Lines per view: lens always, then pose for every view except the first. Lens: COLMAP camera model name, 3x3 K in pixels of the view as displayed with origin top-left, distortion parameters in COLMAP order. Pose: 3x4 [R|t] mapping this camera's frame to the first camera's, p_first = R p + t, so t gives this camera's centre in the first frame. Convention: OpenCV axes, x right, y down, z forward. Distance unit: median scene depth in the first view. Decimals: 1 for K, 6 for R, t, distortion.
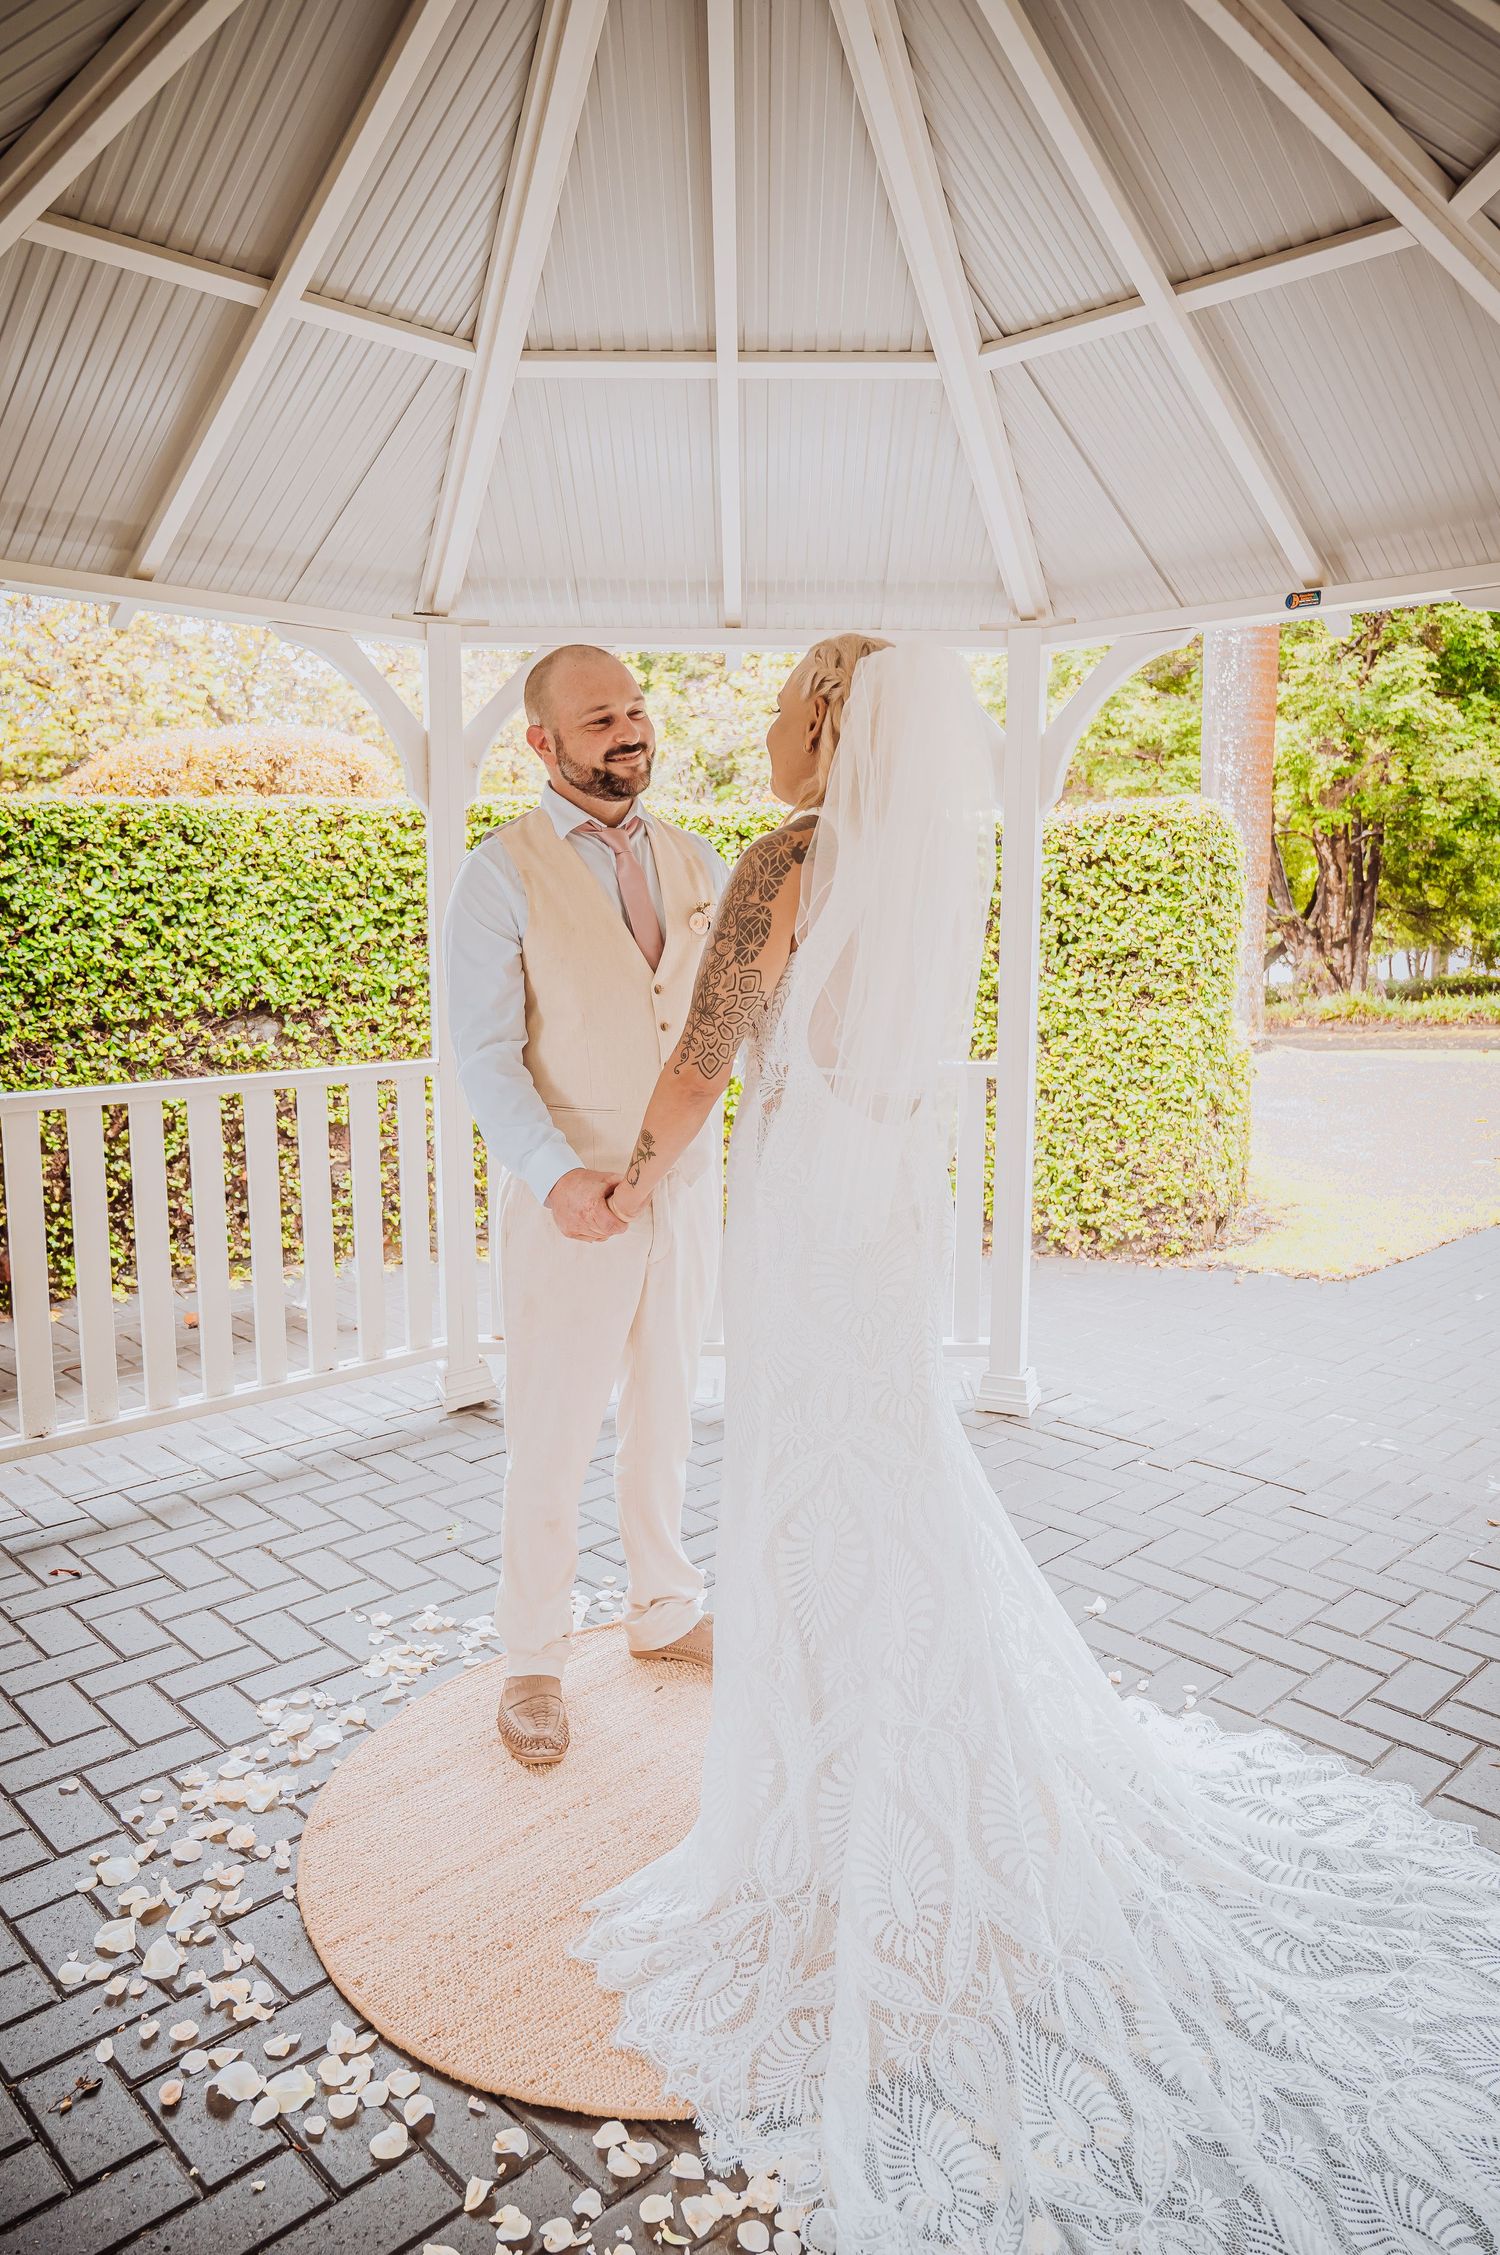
lens RADIAL K [[1544.3, 0, 707.3], [0, 1544.3, 1080.5], [0, 0, 1]] dist [-0.022848, 0.002315]
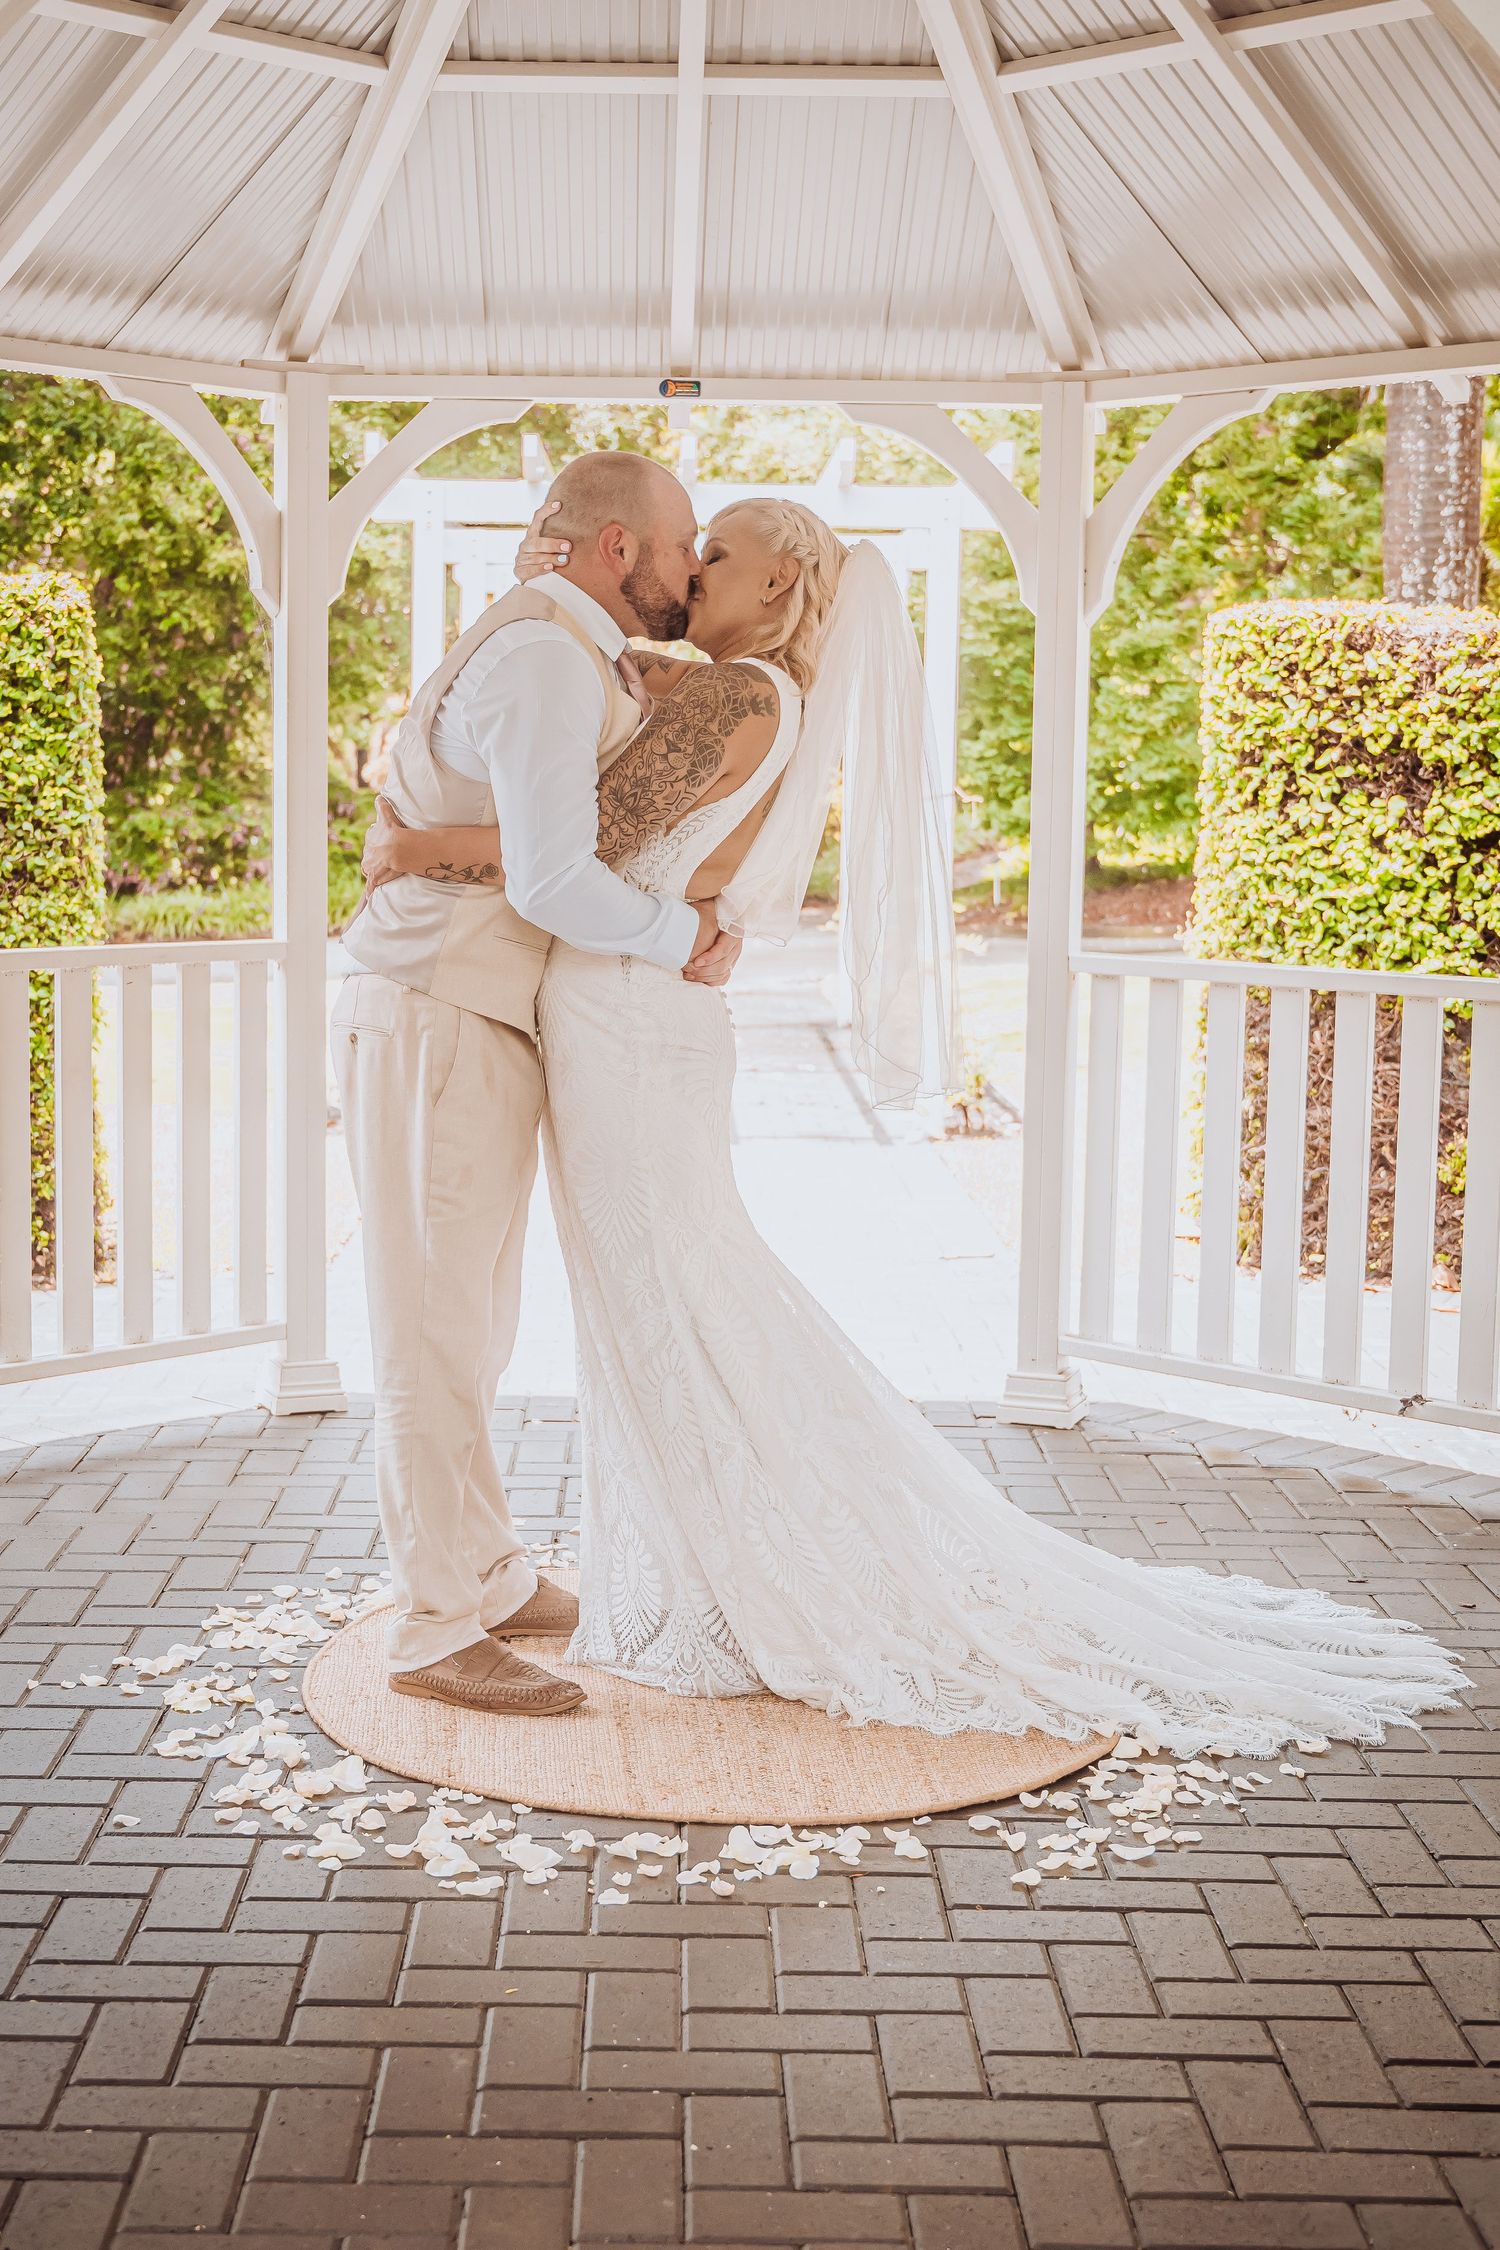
lens RADIAL K [[3109.0, 0, 662.6], [0, 3109.0, 999.9], [0, 0, 1]] dist [0.029331, 0.000000]
pose [[0.688198, -0.046334, 0.724041, -0.494746], [0.072882, 0.997326, -0.005452, 0.025077], [-0.721853, 0.056522, 0.689735, -0.109628]]
